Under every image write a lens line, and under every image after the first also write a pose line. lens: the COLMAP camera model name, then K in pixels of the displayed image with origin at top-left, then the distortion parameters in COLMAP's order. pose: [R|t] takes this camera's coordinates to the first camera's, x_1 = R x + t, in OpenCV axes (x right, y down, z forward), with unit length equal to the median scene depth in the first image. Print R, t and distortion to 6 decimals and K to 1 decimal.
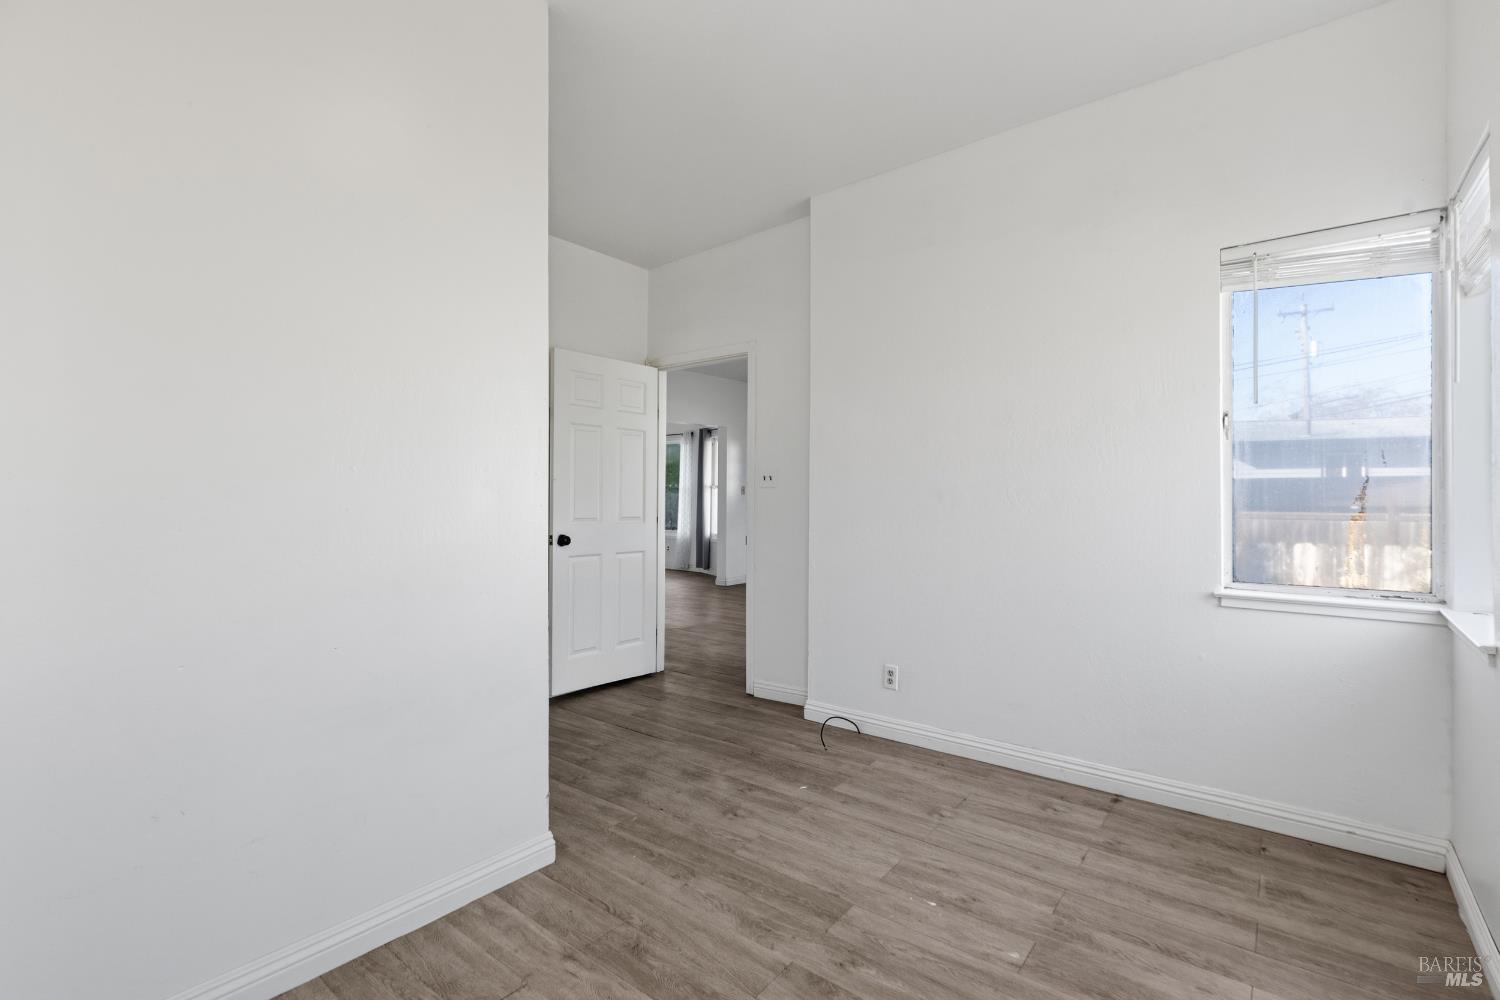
lens RADIAL K [[678.8, 0, 754.0], [0, 678.8, 497.5], [0, 0, 1]] dist [-0.002120, -0.000149]
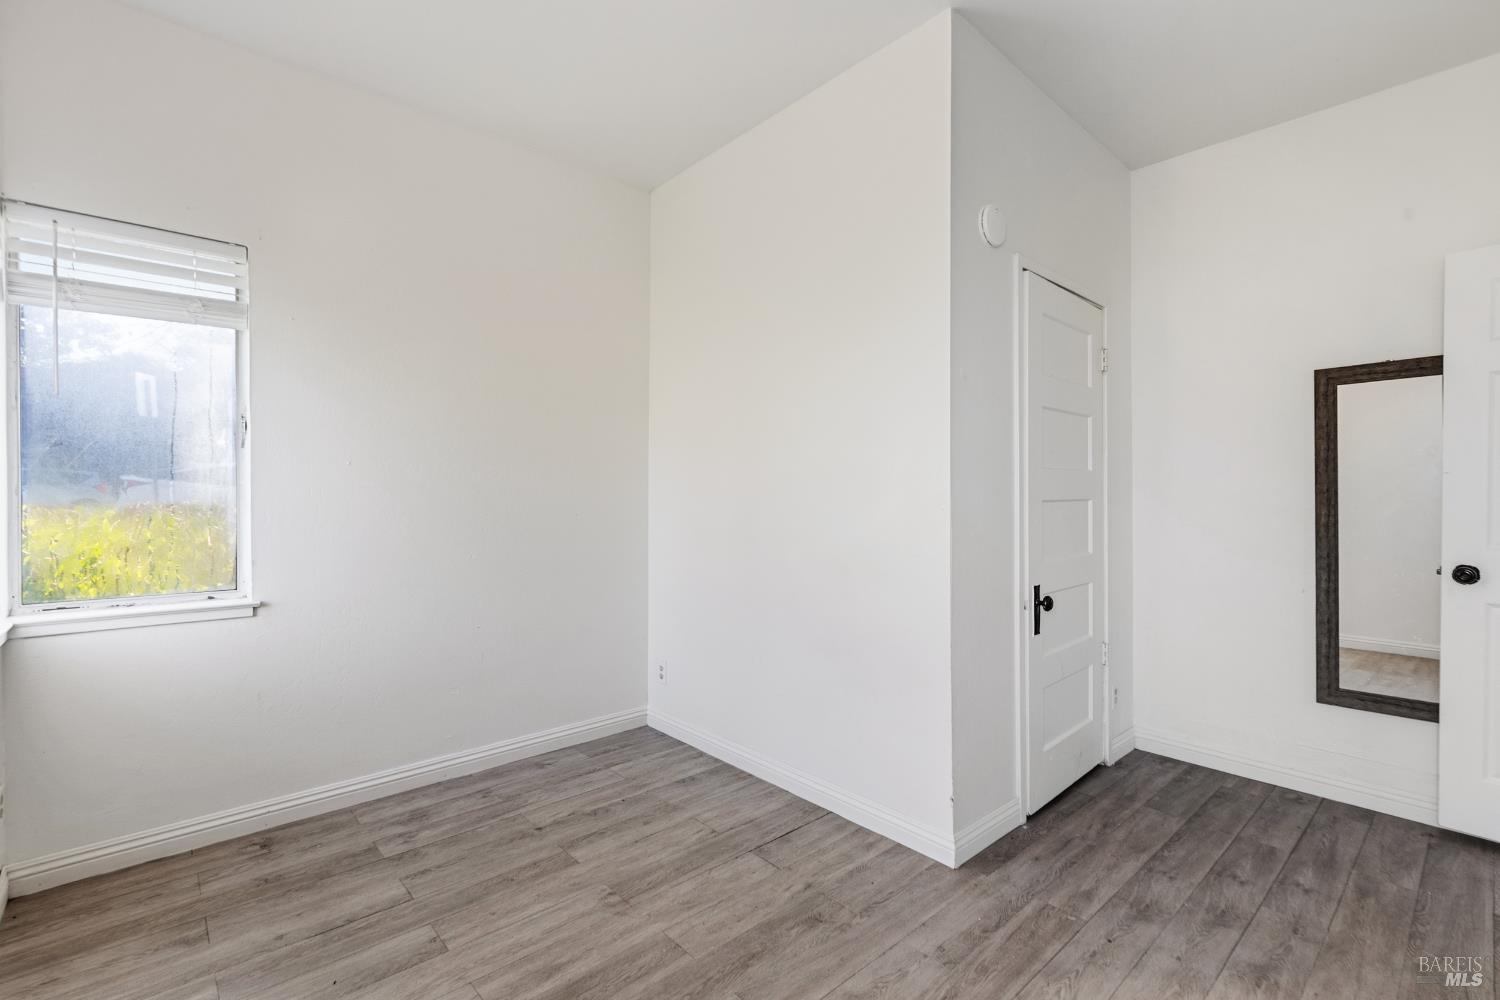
lens RADIAL K [[678.8, 0, 751.7], [0, 678.8, 495.6], [0, 0, 1]] dist [-0.002120, -0.000149]
pose [[-0.170044, 0.002649, -0.985433, 0.626858], [0.002087, 0.999995, 0.002328, -0.012339], [0.985434, -0.001661, -0.170049, 0.745978]]
